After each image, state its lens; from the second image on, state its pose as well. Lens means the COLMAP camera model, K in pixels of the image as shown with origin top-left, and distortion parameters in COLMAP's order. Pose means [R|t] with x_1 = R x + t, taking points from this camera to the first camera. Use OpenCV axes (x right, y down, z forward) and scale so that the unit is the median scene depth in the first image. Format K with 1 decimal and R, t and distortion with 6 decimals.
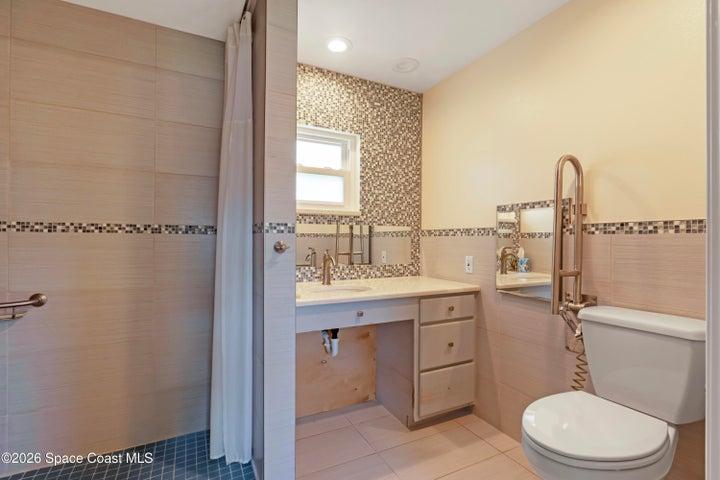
lens RADIAL K [[343.5, 0, 369.9], [0, 343.5, 237.6], [0, 0, 1]] dist [-0.009736, 0.003026]
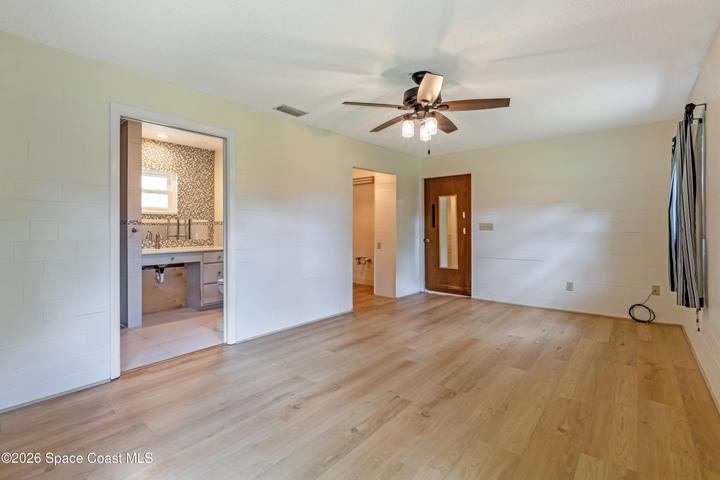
lens RADIAL K [[343.5, 0, 352.2], [0, 343.5, 225.9], [0, 0, 1]] dist [-0.009736, 0.003026]
pose [[0.935091, -0.006542, 0.354348, 0.247487], [0.004576, 0.999969, 0.006384, -0.008825], [-0.354379, -0.004349, 0.935092, -1.392794]]
